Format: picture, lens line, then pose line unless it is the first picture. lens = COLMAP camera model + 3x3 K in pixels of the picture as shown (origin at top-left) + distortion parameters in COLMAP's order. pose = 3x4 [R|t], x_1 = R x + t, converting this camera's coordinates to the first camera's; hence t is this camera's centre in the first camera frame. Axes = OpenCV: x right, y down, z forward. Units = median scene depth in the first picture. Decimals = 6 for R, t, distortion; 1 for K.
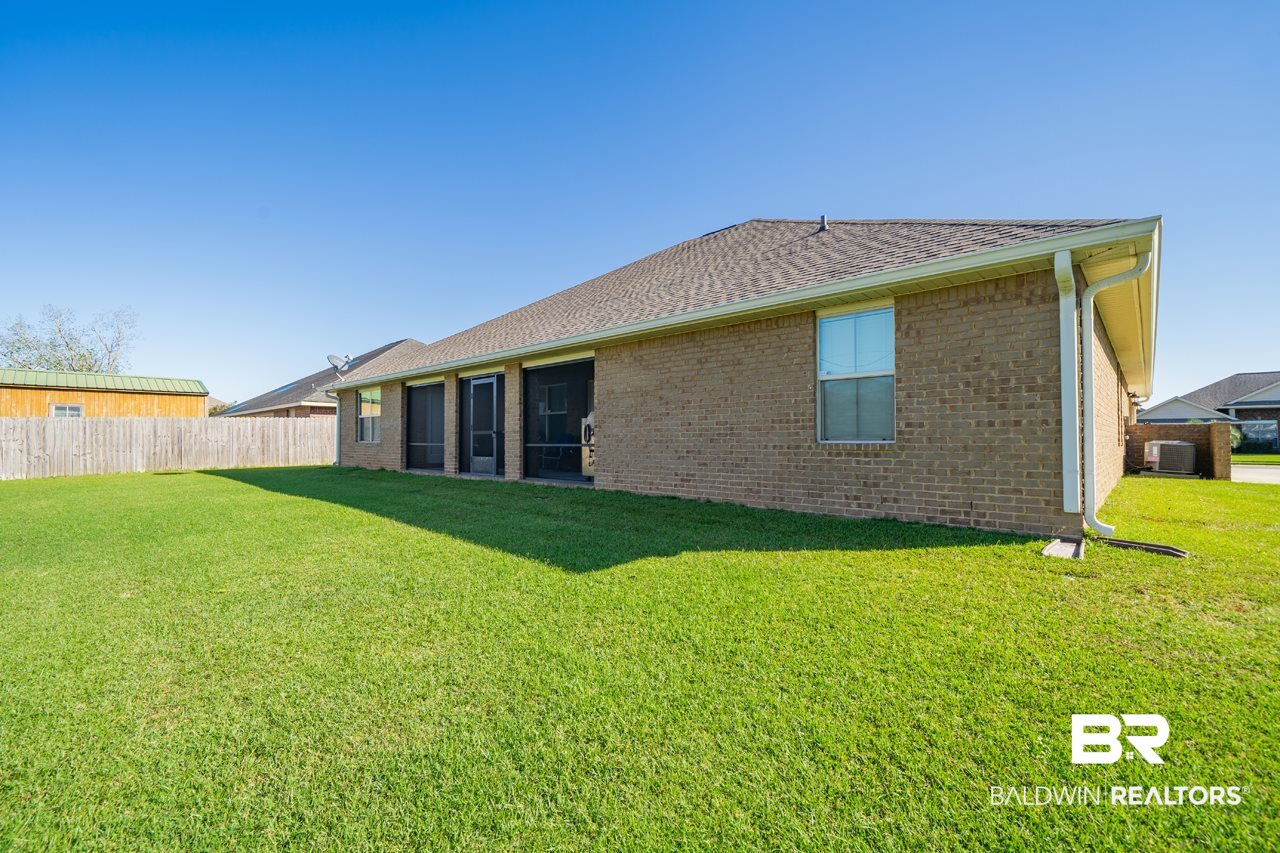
lens RADIAL K [[541.4, 0, 640.0], [0, 541.4, 426.5], [0, 0, 1]] dist [0.002535, 0.000849]
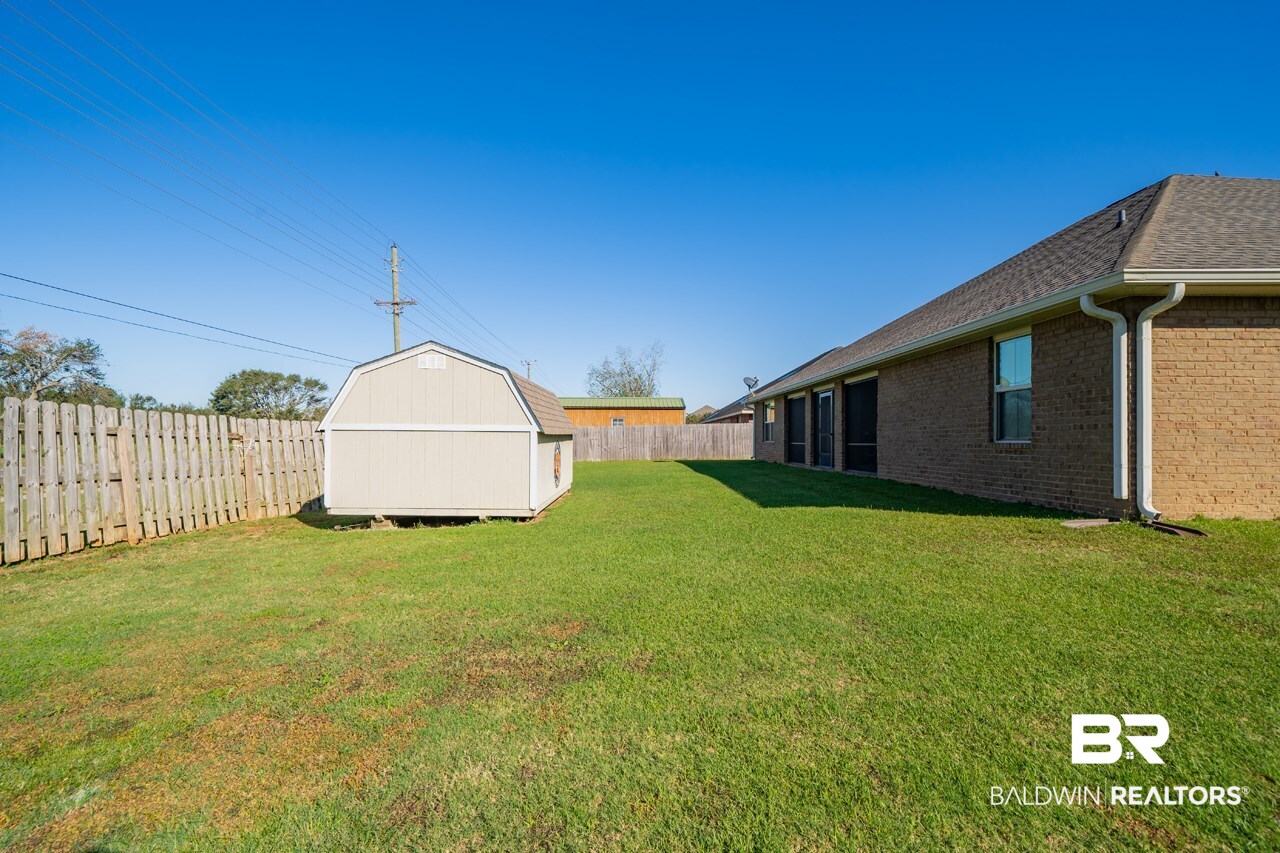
lens RADIAL K [[541.4, 0, 640.0], [0, 541.4, 426.5], [0, 0, 1]] dist [0.002535, 0.000849]
pose [[0.707508, -0.011104, -0.706618, 0.350632], [0.008167, 0.999938, -0.007535, -0.002313], [0.706659, -0.000440, 0.707555, -0.254776]]
